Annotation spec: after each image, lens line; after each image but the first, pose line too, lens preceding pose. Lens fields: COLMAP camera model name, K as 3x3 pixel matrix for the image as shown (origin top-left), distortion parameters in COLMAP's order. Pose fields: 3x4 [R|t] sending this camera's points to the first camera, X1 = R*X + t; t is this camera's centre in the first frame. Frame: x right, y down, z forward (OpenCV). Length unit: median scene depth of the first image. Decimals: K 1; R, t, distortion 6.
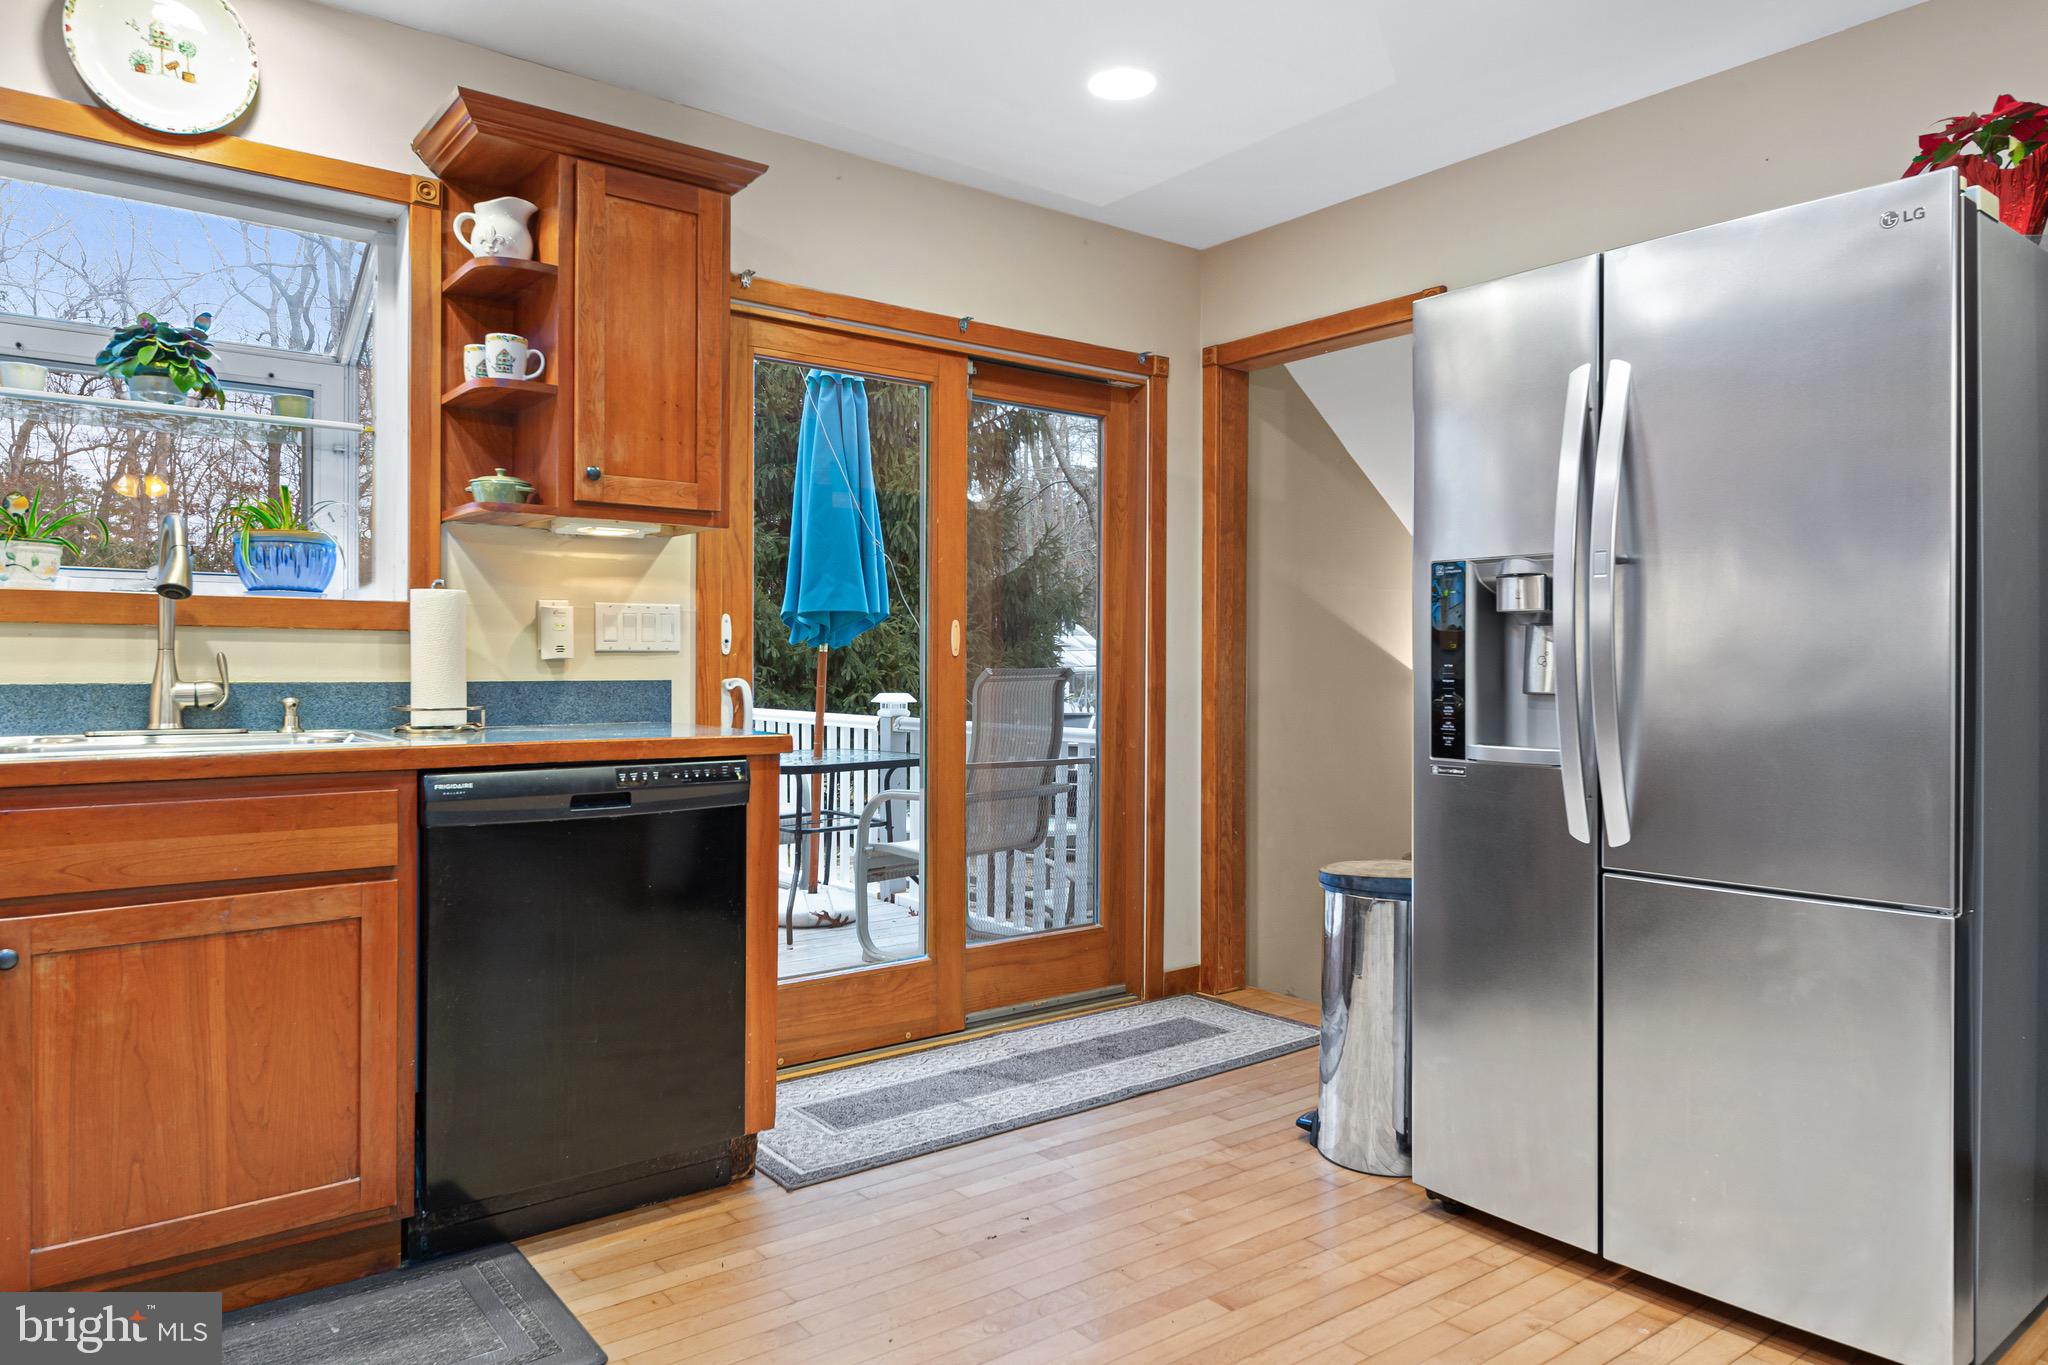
lens RADIAL K [[1322.1, 0, 1028.1], [0, 1322.1, 660.5], [0, 0, 1]] dist [0.017422, -0.003329]
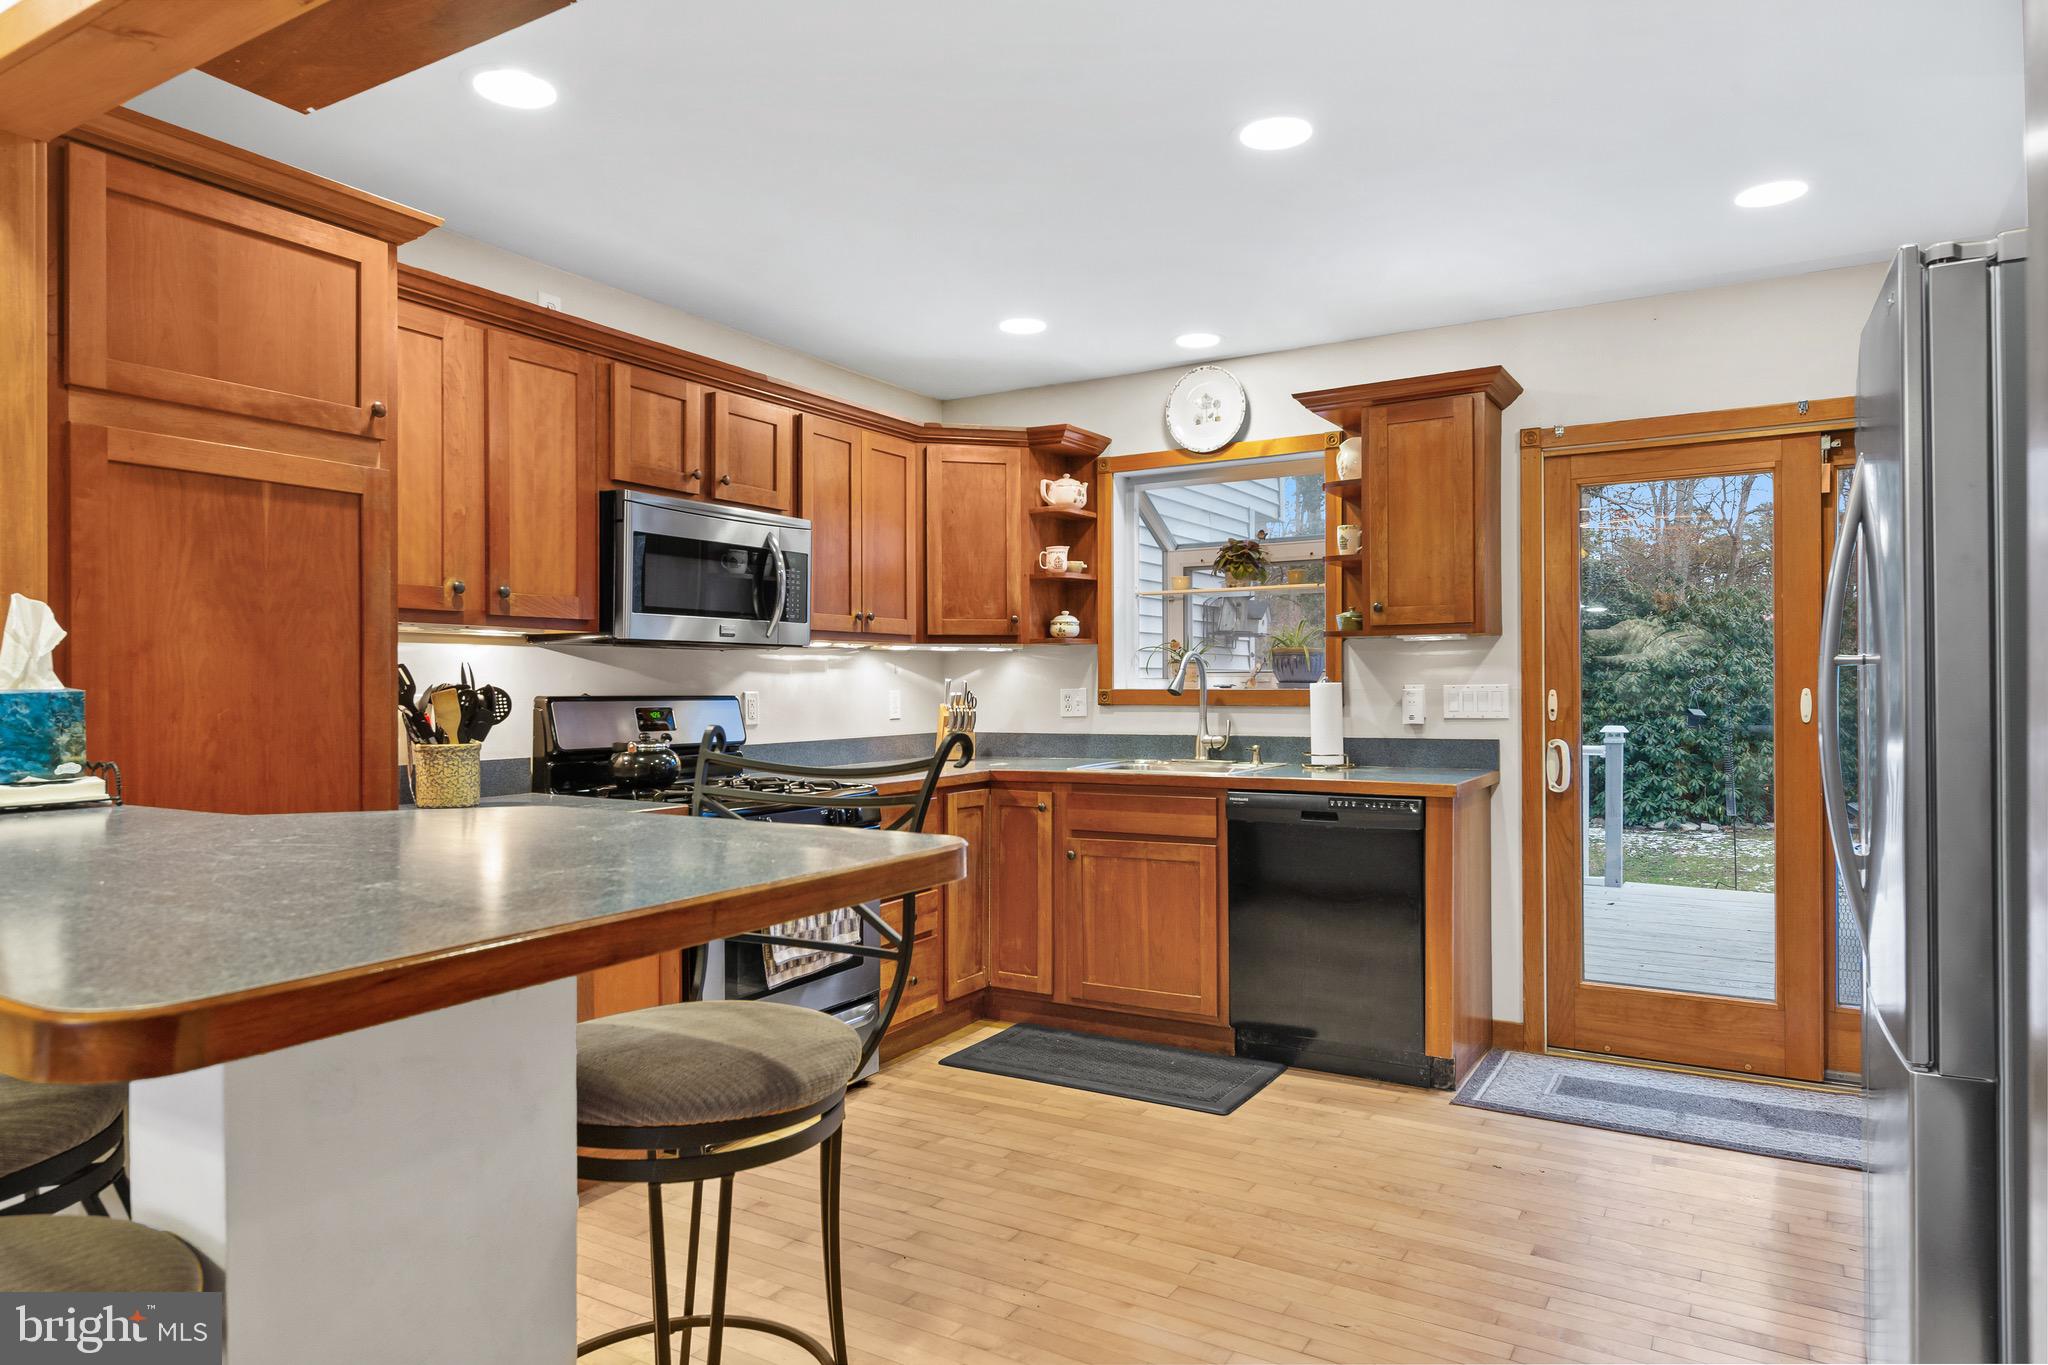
lens RADIAL K [[1252.2, 0, 1027.8], [0, 1252.2, 685.0], [0, 0, 1]] dist [0.015612, -0.012169]
pose [[0.363724, -0.004846, -0.931494, 0.871076], [0.009254, 0.999956, -0.001589, -0.050861], [0.931461, -0.008042, 0.363753, 0.082039]]
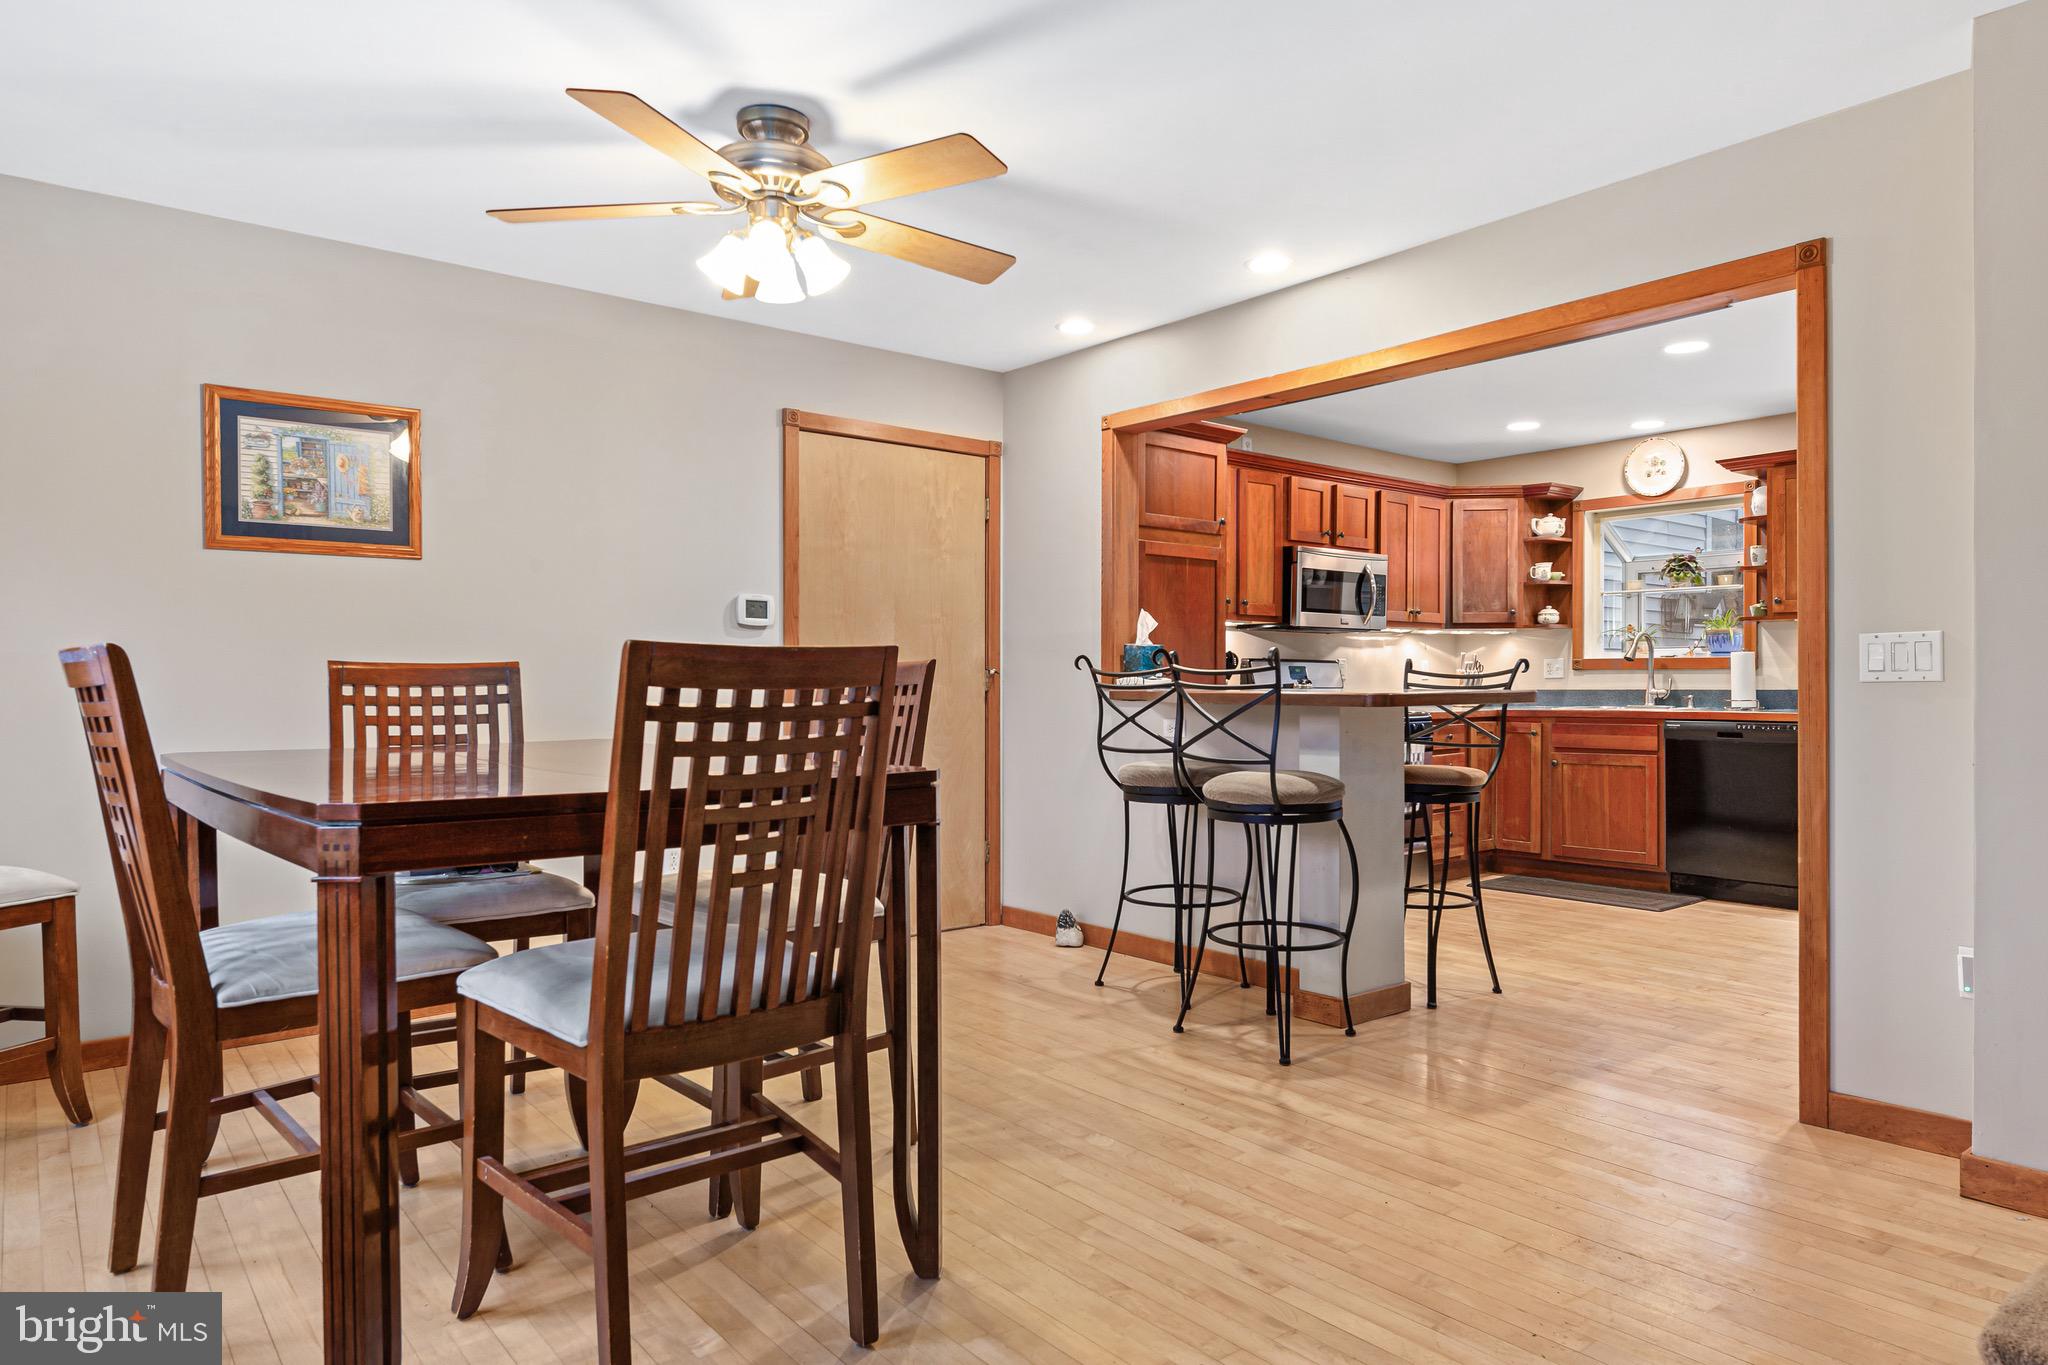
lens RADIAL K [[1252.2, 0, 1027.7], [0, 1252.2, 687.0], [0, 0, 1]] dist [0.015612, -0.012169]
pose [[0.032436, 0.001220, -0.999473, 1.808237], [0.005374, 0.999985, 0.001395, 0.000947], [0.999459, -0.005416, 0.032429, -0.387732]]
